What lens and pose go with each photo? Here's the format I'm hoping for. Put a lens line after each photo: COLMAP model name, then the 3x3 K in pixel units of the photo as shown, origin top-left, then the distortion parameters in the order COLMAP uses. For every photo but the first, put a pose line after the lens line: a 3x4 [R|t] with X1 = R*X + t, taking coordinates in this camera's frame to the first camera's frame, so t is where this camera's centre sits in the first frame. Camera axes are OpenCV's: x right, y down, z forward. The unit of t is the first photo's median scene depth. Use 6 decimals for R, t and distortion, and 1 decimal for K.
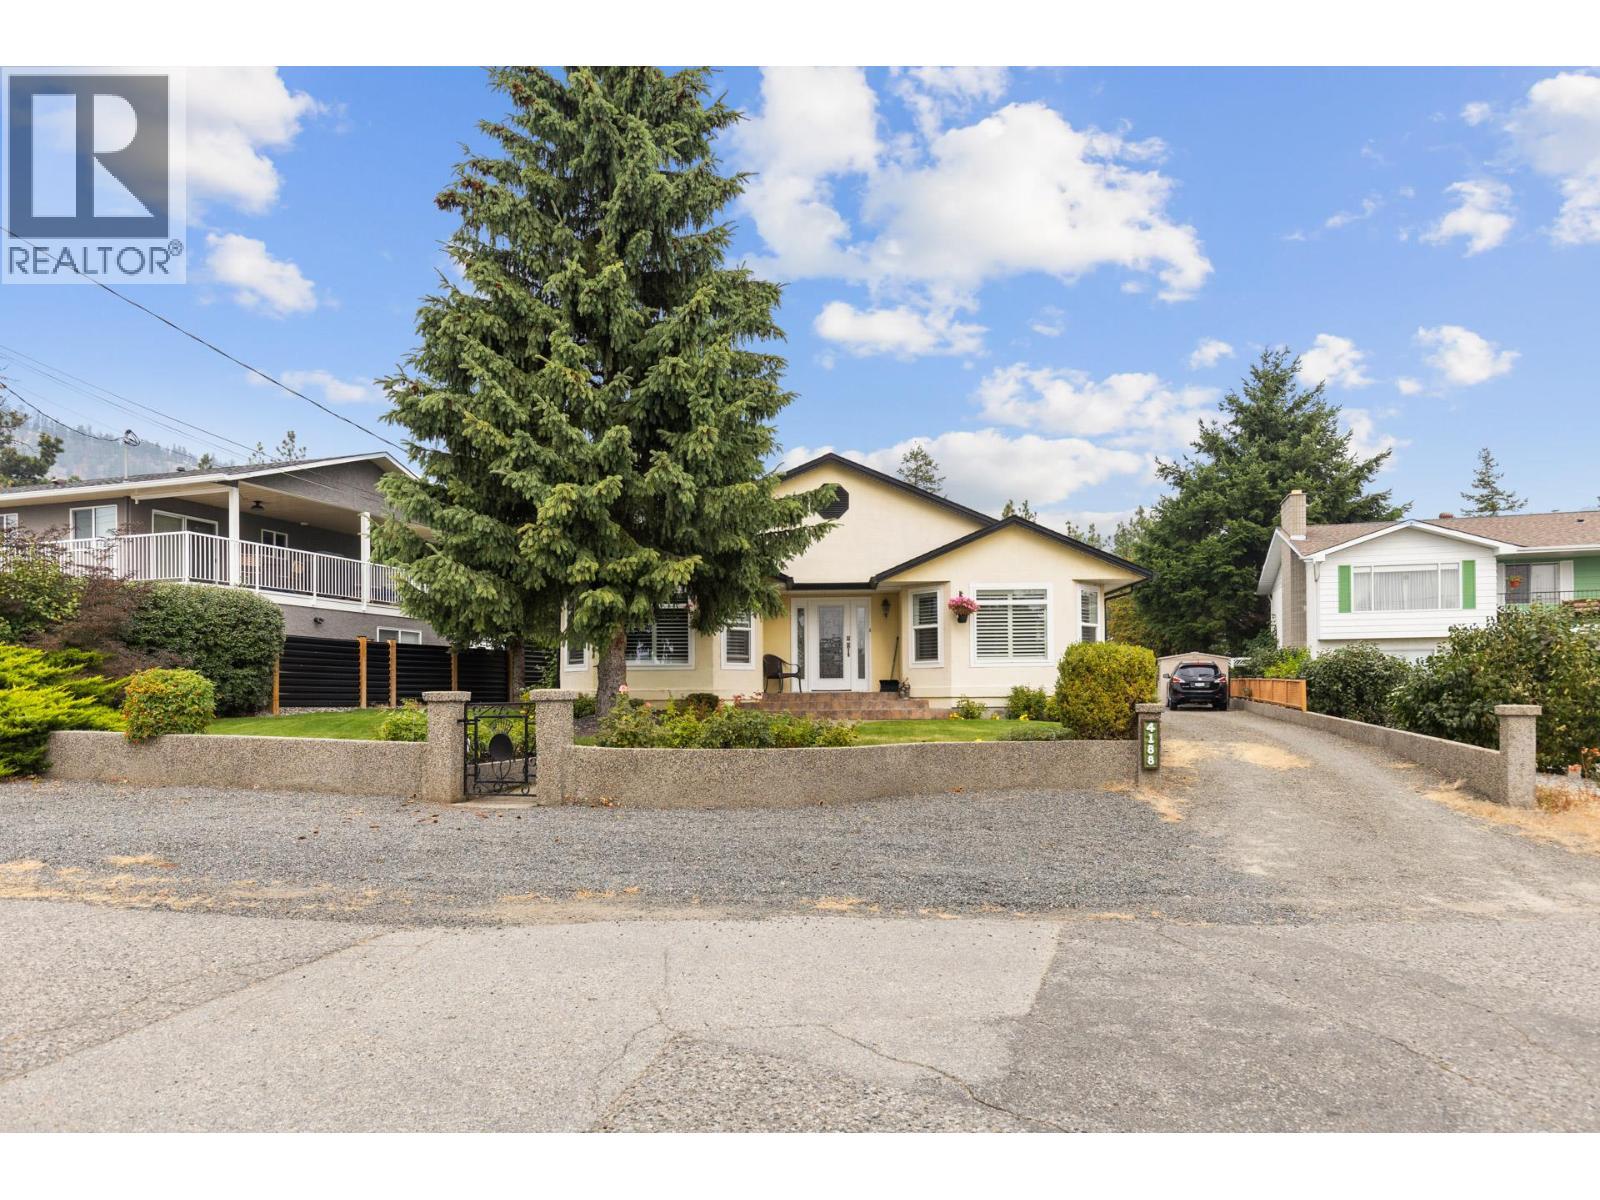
lens RADIAL K [[1192.8, 0, 784.0], [0, 1192.8, 605.9], [0, 0, 1]] dist [0.007158, 0.023772]
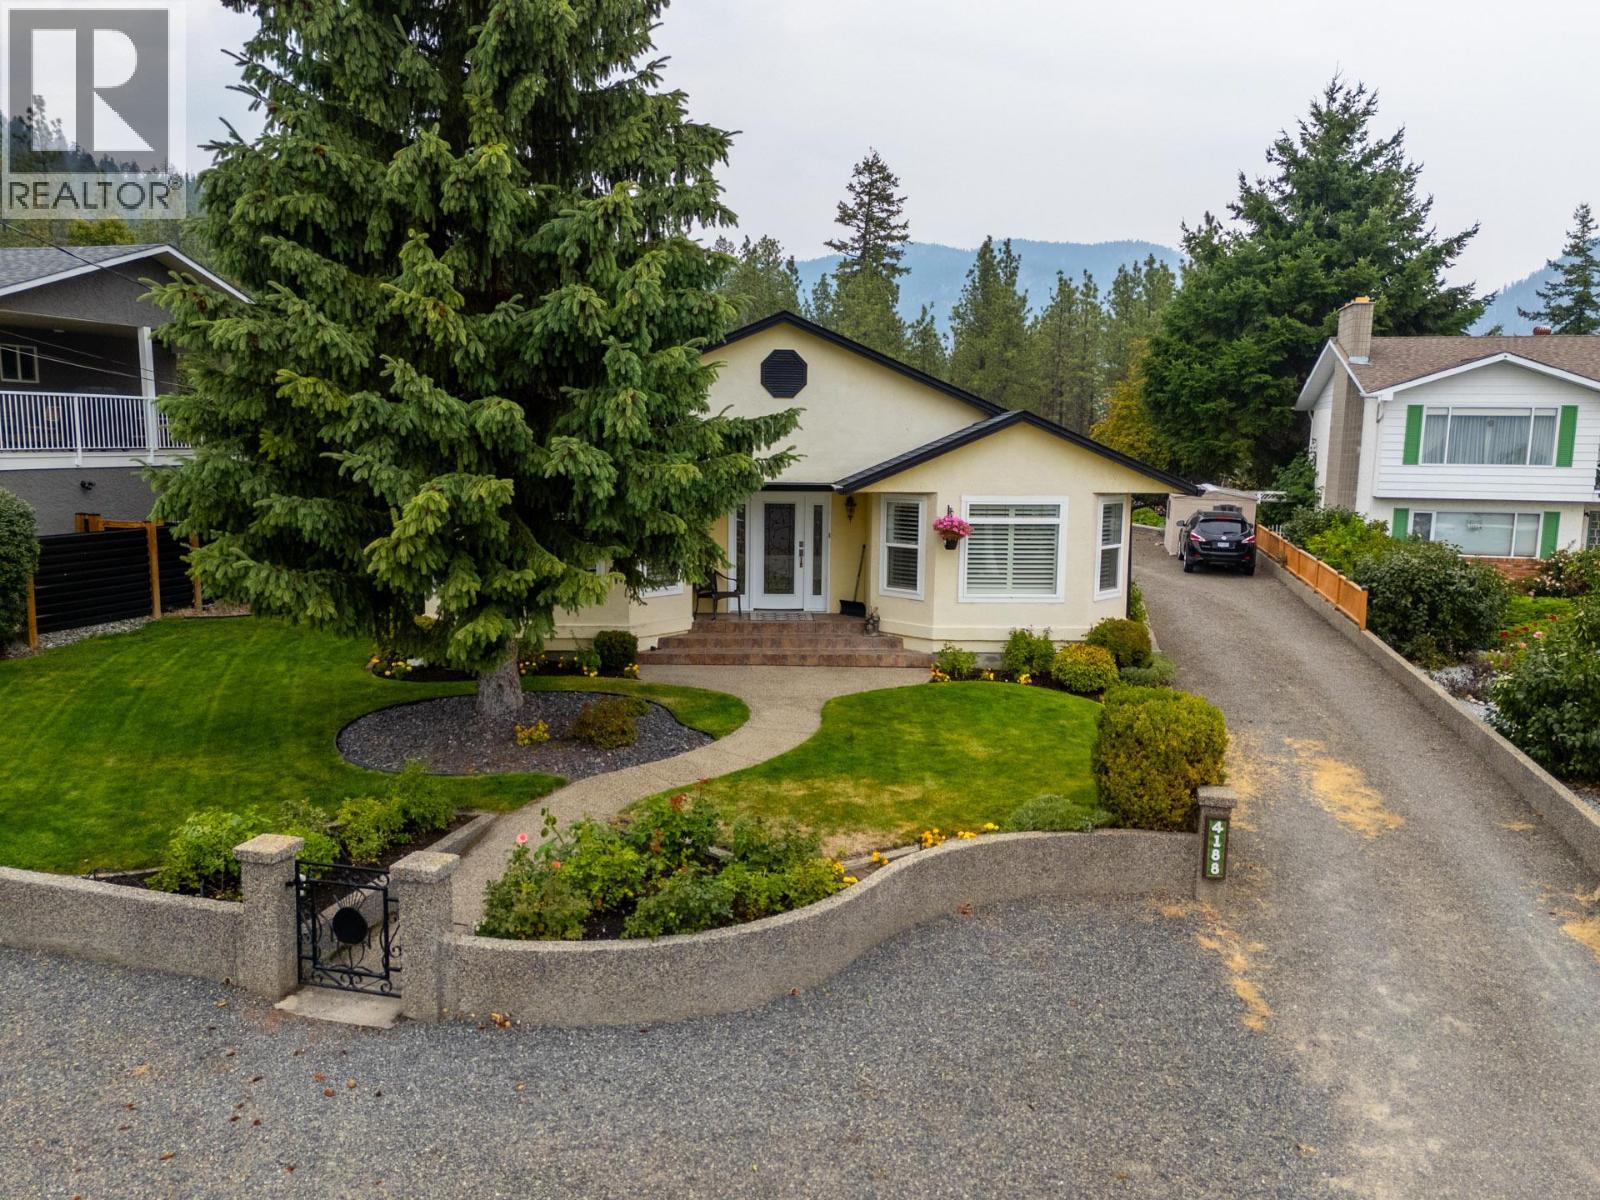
lens RADIAL K [[1442.3, 0, 801.5], [0, 1442.3, 603.6], [0, 0, 1]] dist [0.103736, -0.103159]
pose [[0.997376, 0.008133, 0.071935, -0.015097], [-0.020889, 0.983736, 0.178401, -0.114551], [-0.069314, -0.179436, 0.981325, 0.074996]]
